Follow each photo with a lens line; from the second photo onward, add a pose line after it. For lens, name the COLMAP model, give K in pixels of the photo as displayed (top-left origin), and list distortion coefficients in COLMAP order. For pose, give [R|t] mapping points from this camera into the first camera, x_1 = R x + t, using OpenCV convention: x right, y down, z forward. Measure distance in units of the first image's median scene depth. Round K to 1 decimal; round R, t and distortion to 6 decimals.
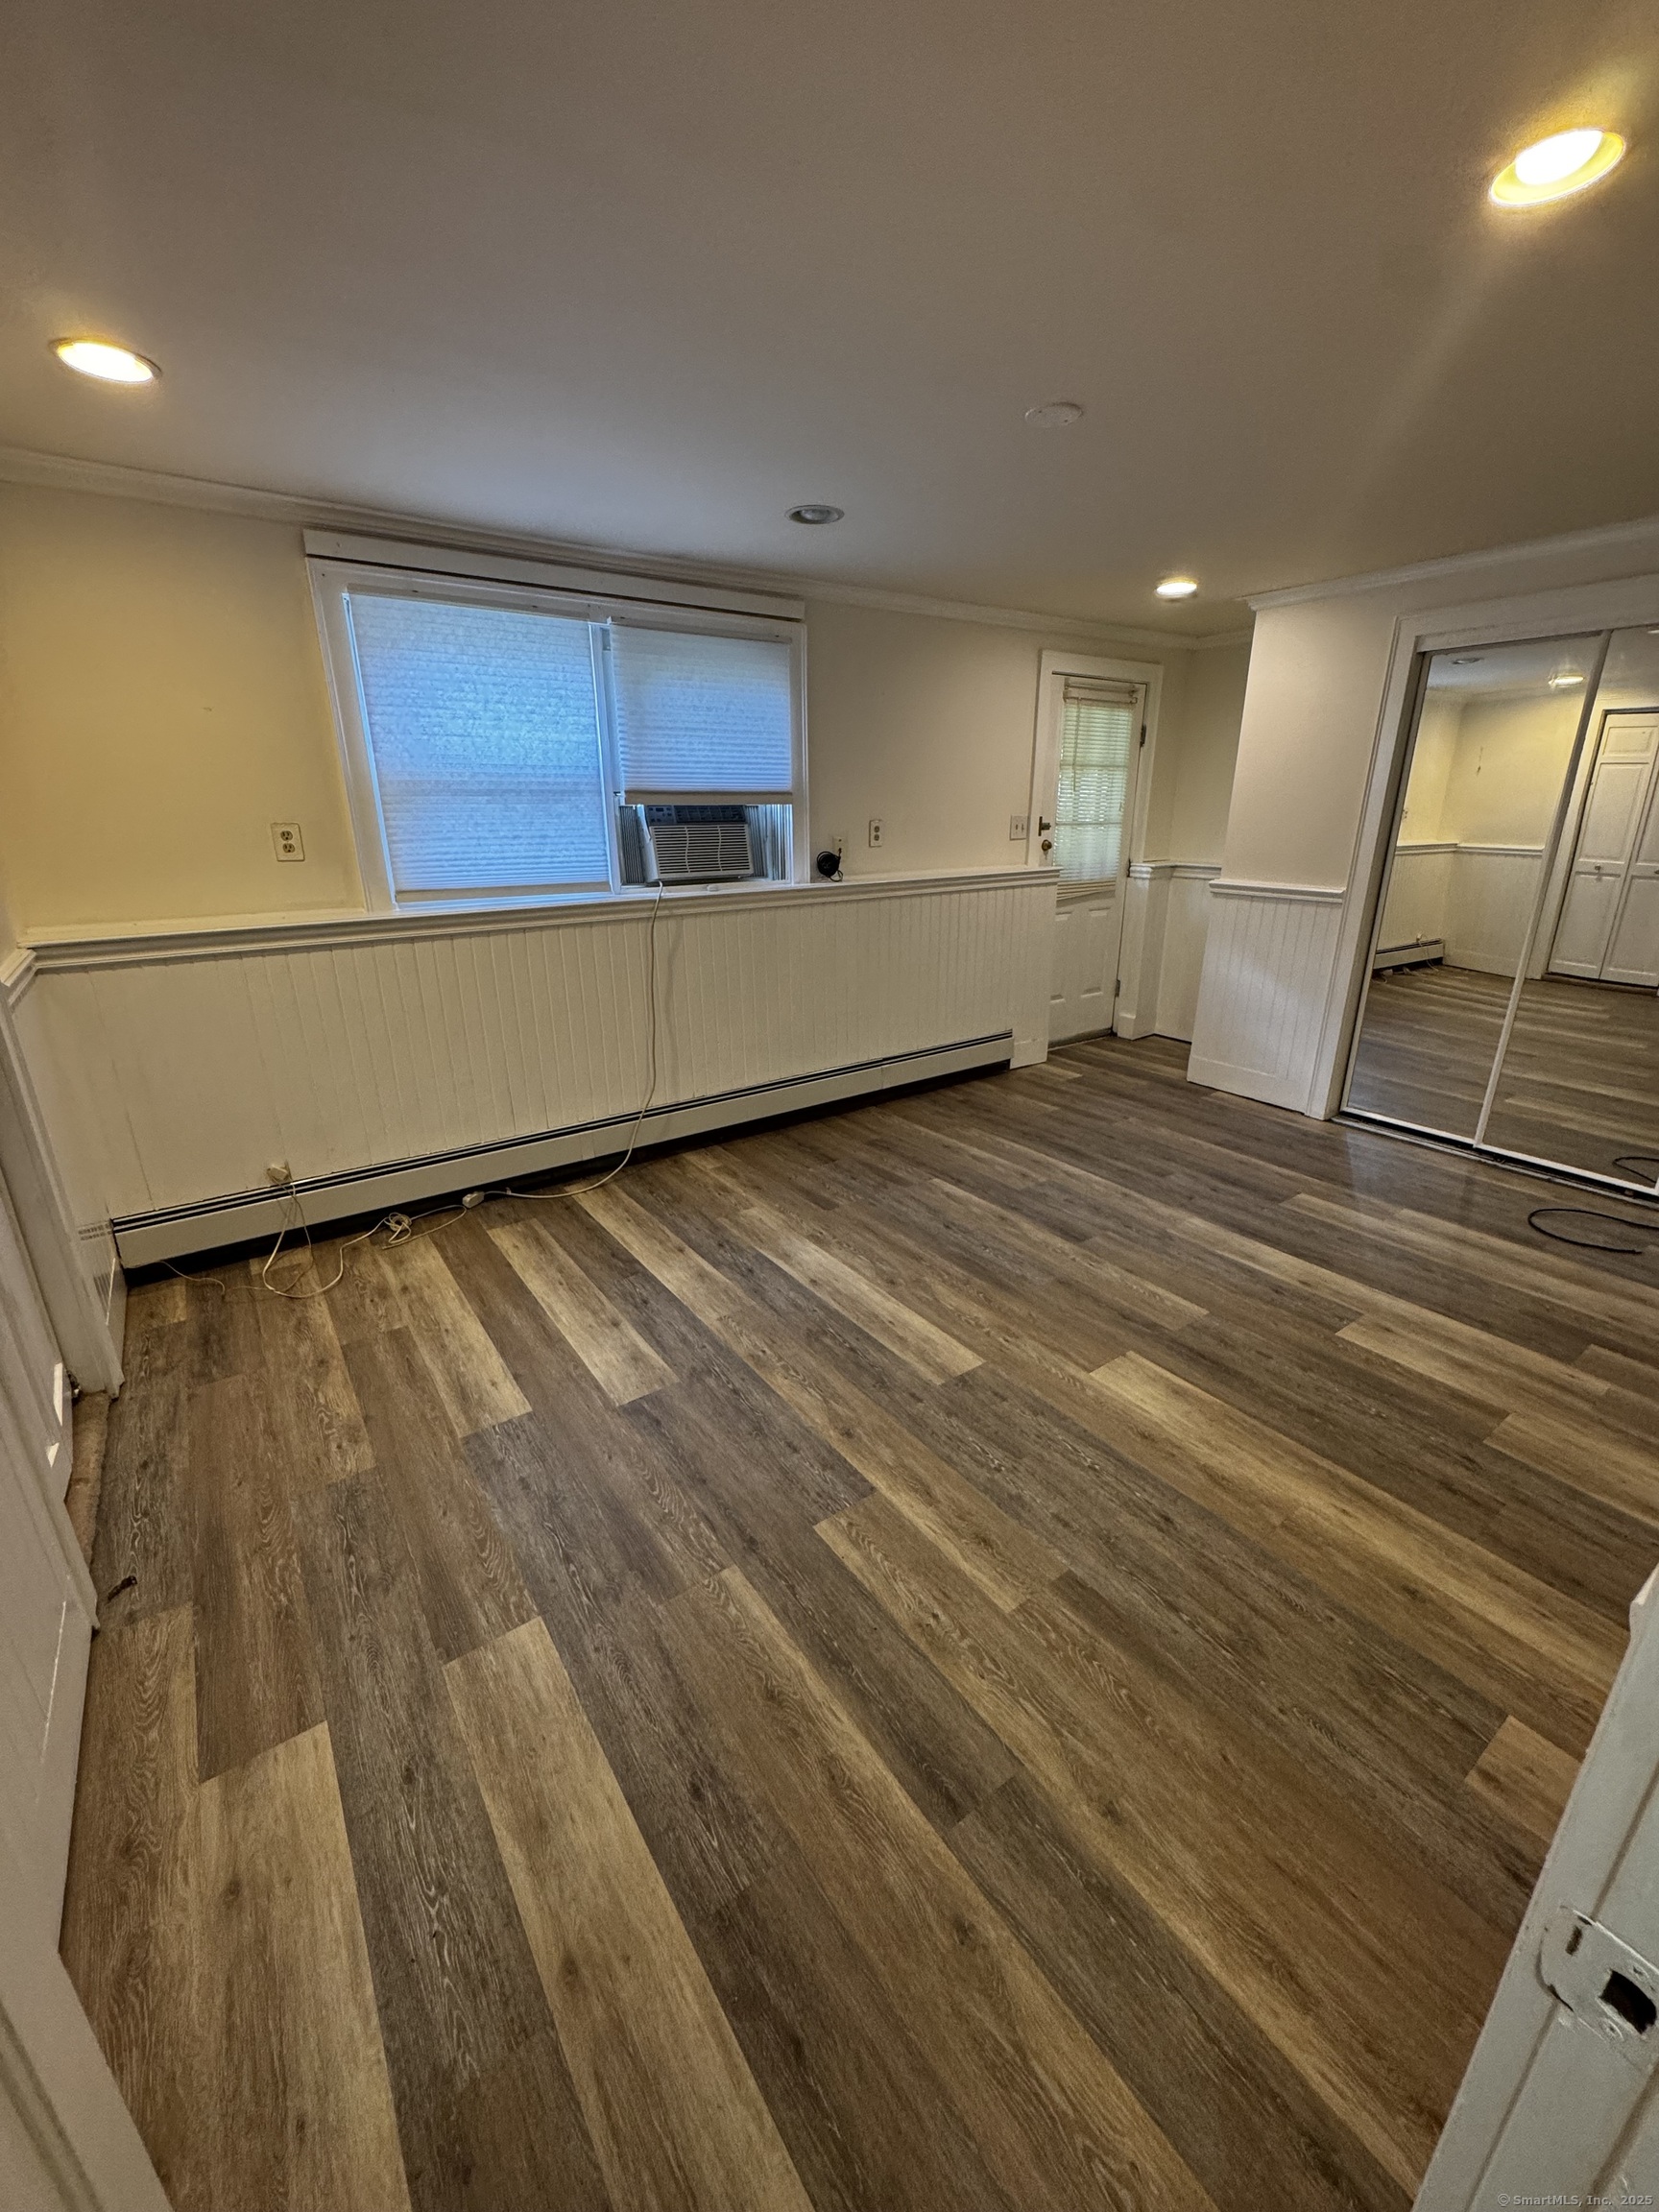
lens RADIAL K [[881.2, 0, 823.7], [0, 881.2, 1104.7], [0, 0, 1]] dist [-0.005977, 0.001646]
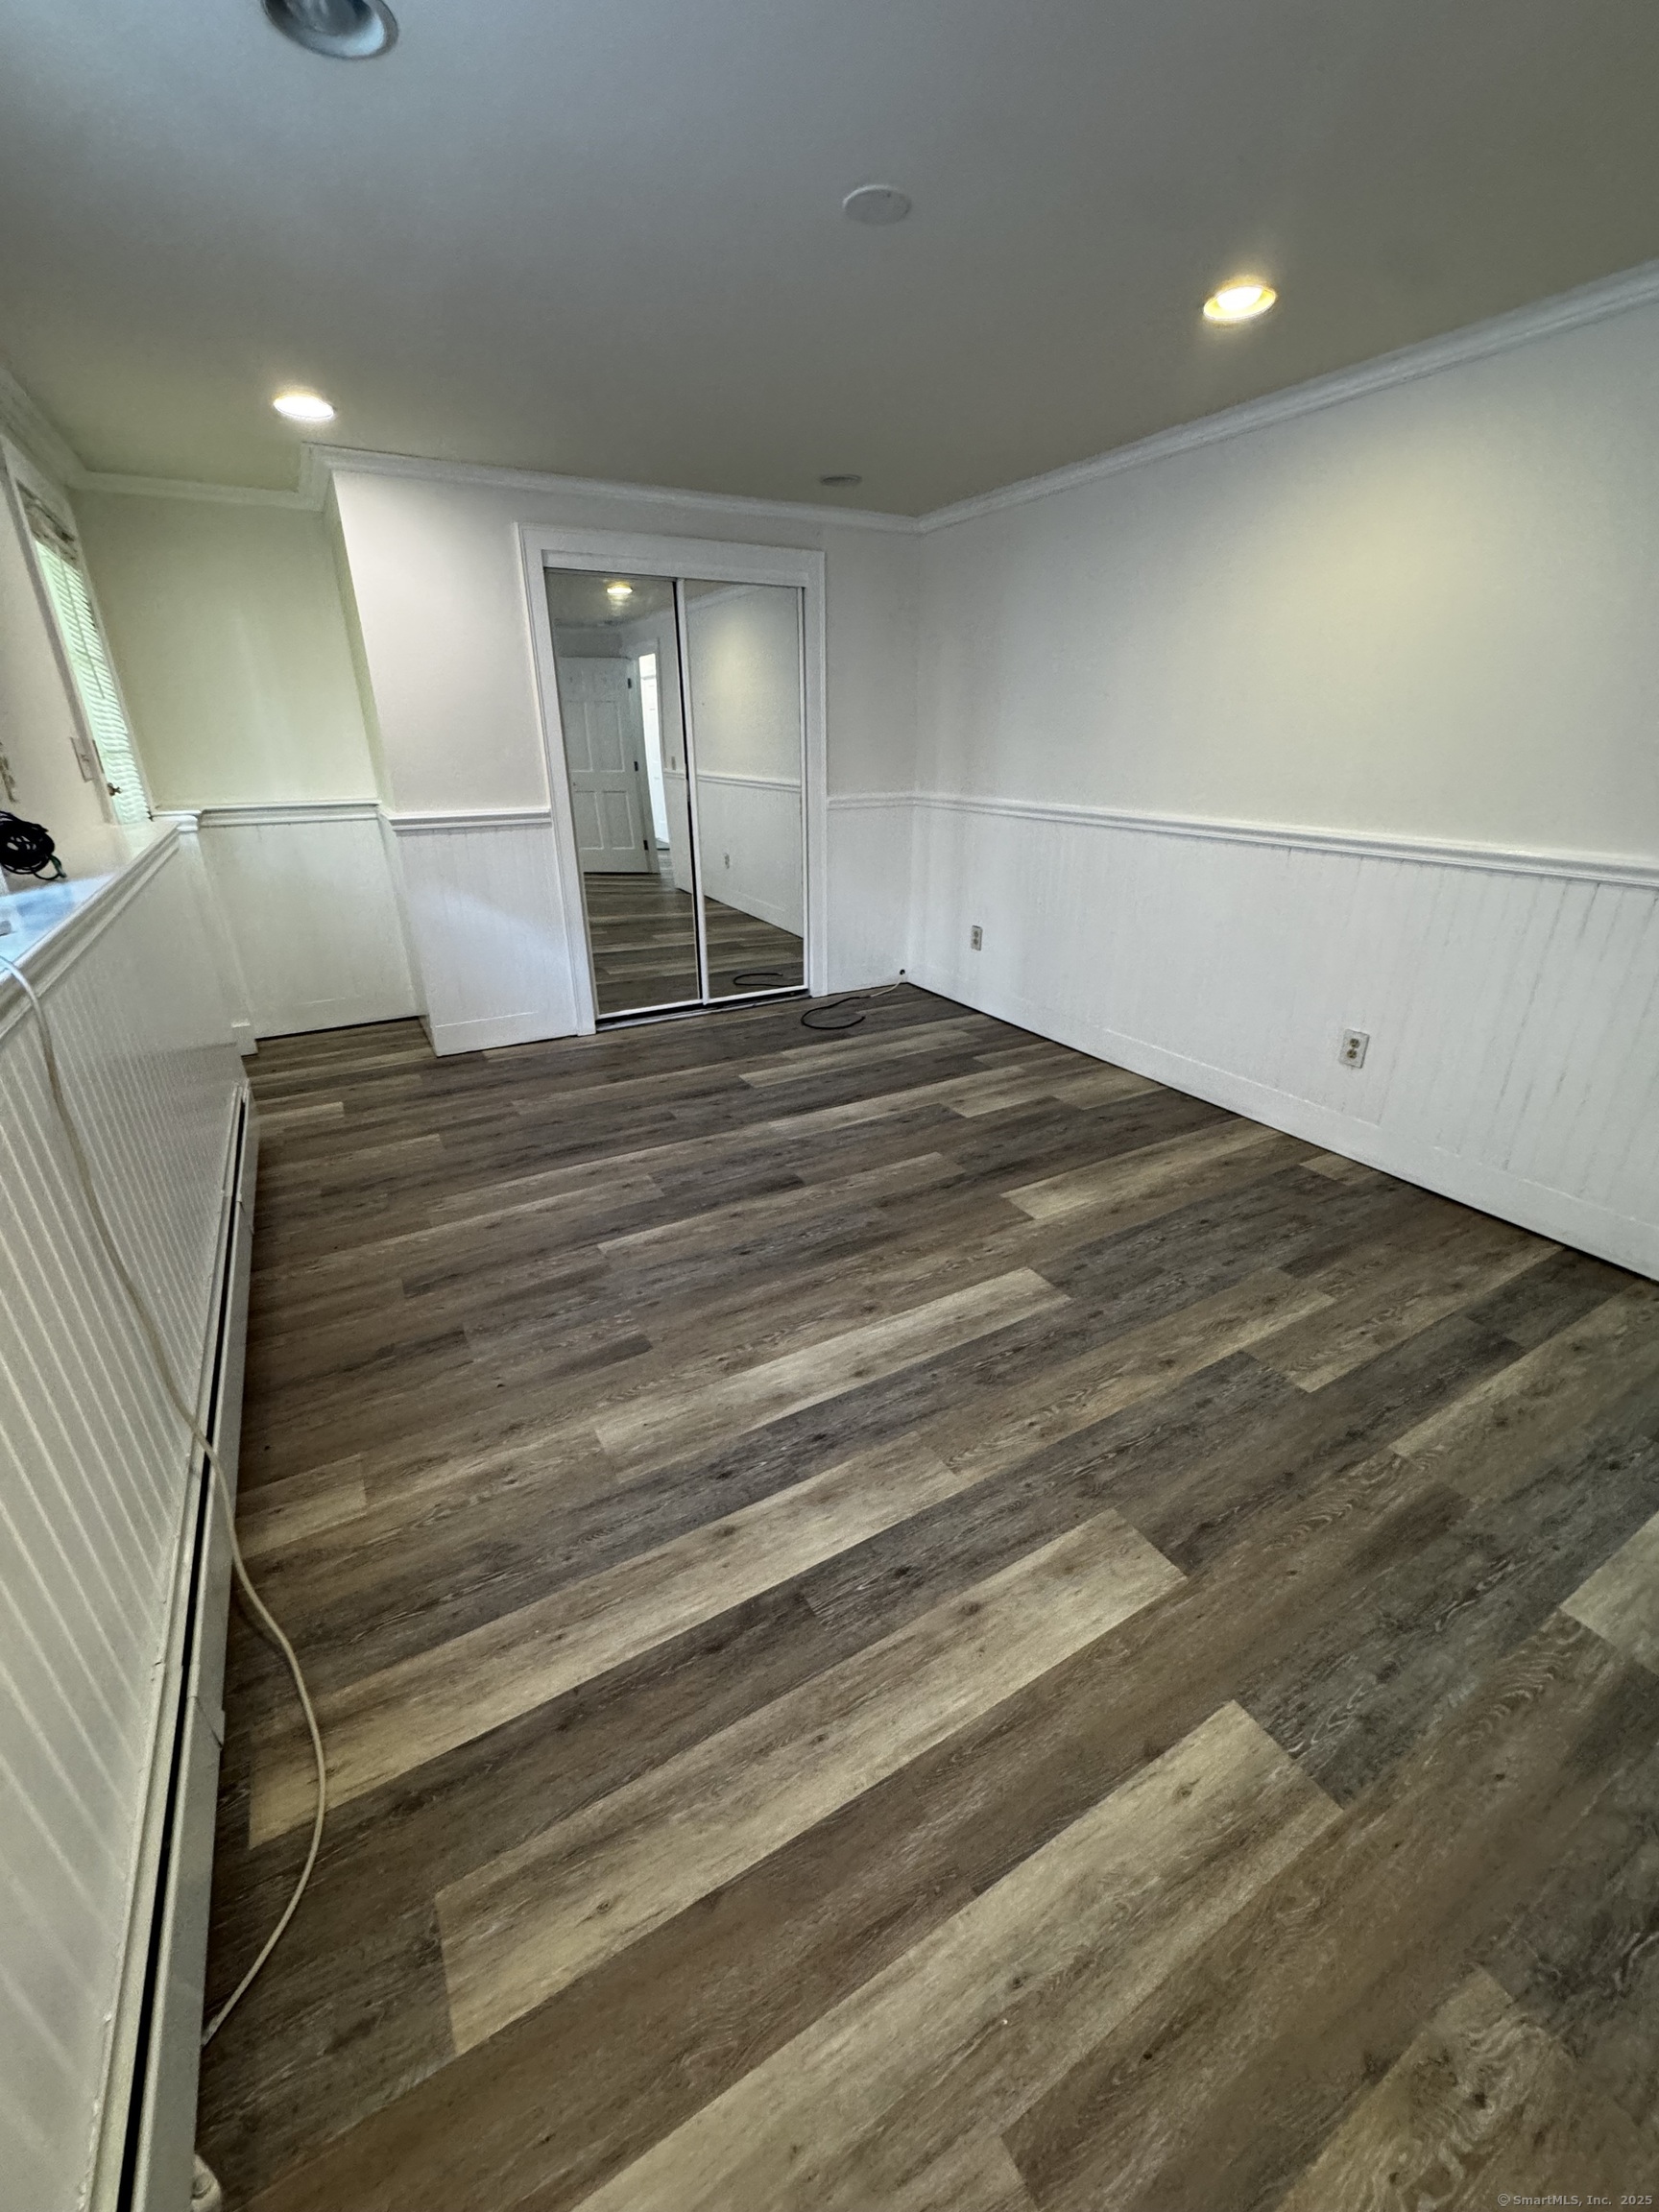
lens RADIAL K [[881.2, 0, 849.3], [0, 881.2, 1099.6], [0, 0, 1]] dist [-0.005977, 0.001646]
pose [[0.085802, -0.380261, 0.920891, -0.652514], [0.329213, 0.883202, 0.334024, -0.268010], [-0.940349, 0.274509, 0.200968, 0.875185]]
